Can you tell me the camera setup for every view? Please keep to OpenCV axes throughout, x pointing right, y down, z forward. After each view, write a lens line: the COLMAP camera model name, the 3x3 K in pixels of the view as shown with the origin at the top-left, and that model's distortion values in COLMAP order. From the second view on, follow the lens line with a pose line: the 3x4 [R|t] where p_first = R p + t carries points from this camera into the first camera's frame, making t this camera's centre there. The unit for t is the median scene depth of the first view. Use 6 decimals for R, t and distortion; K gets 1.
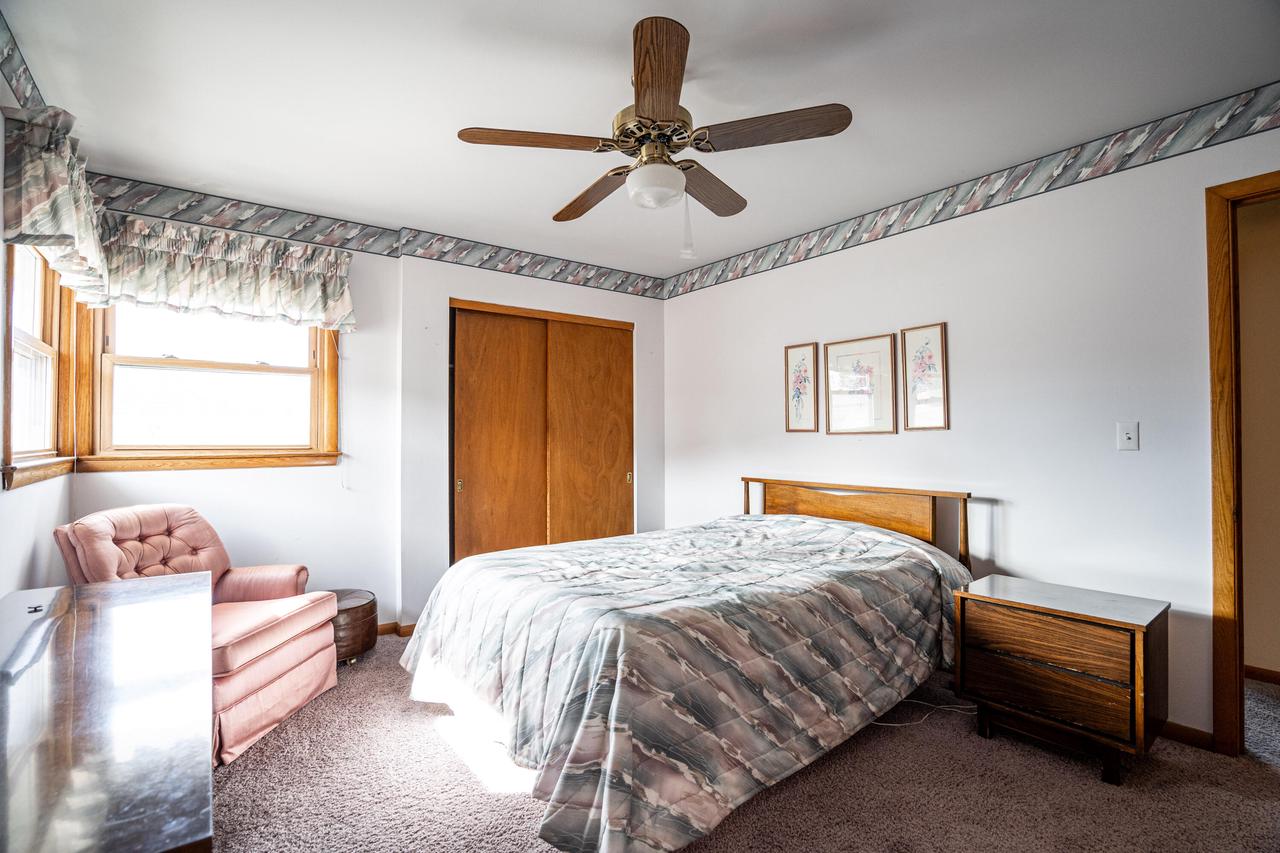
lens RADIAL K [[580.8, 0, 639.8], [0, 580.8, 420.0], [0, 0, 1]] dist [-0.023500, 0.006213]
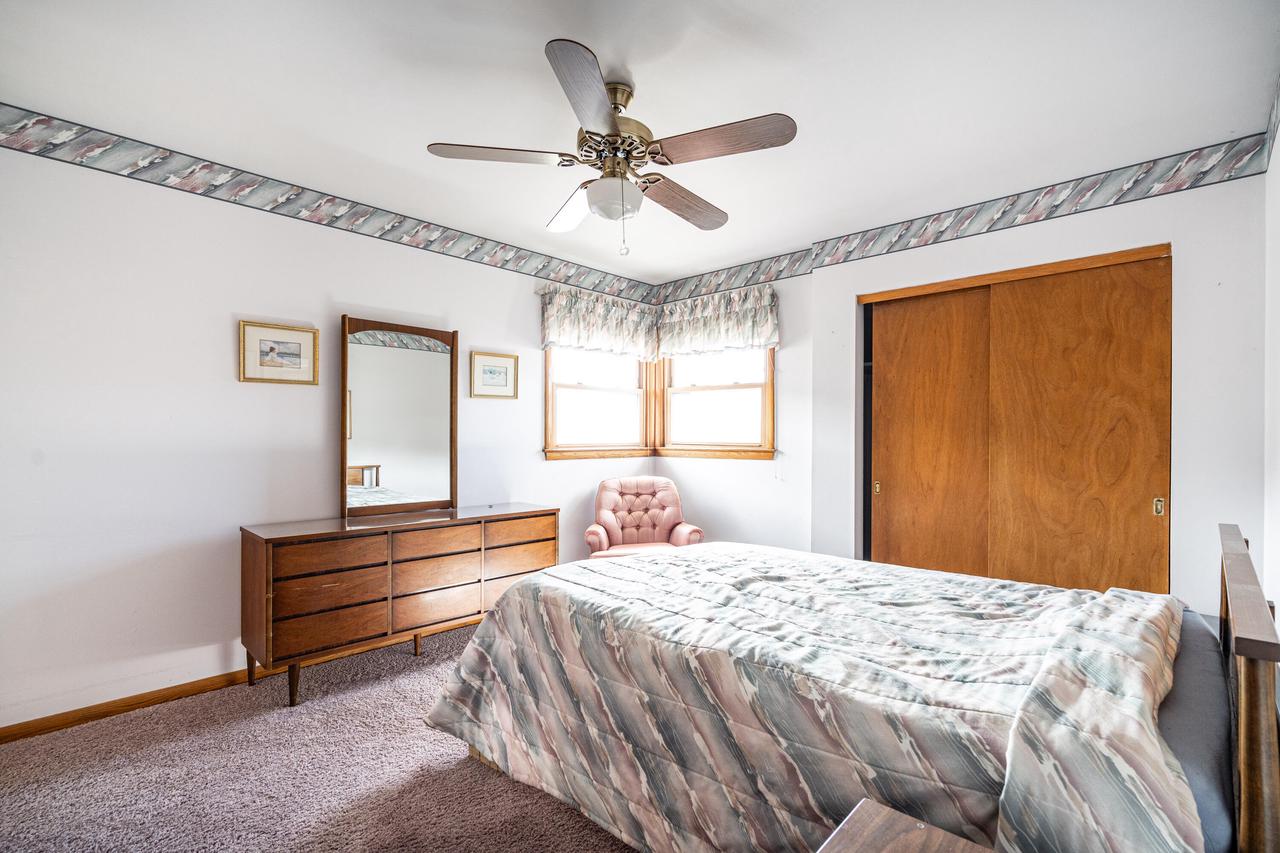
lens RADIAL K [[580.8, 0, 641.8], [0, 580.8, 430.2], [0, 0, 1]] dist [-0.023500, 0.006213]
pose [[0.167525, -0.009097, -0.985826, 0.657738], [0.025215, 0.999670, -0.004940, 0.014662], [0.985545, -0.024030, 0.167699, 0.537151]]
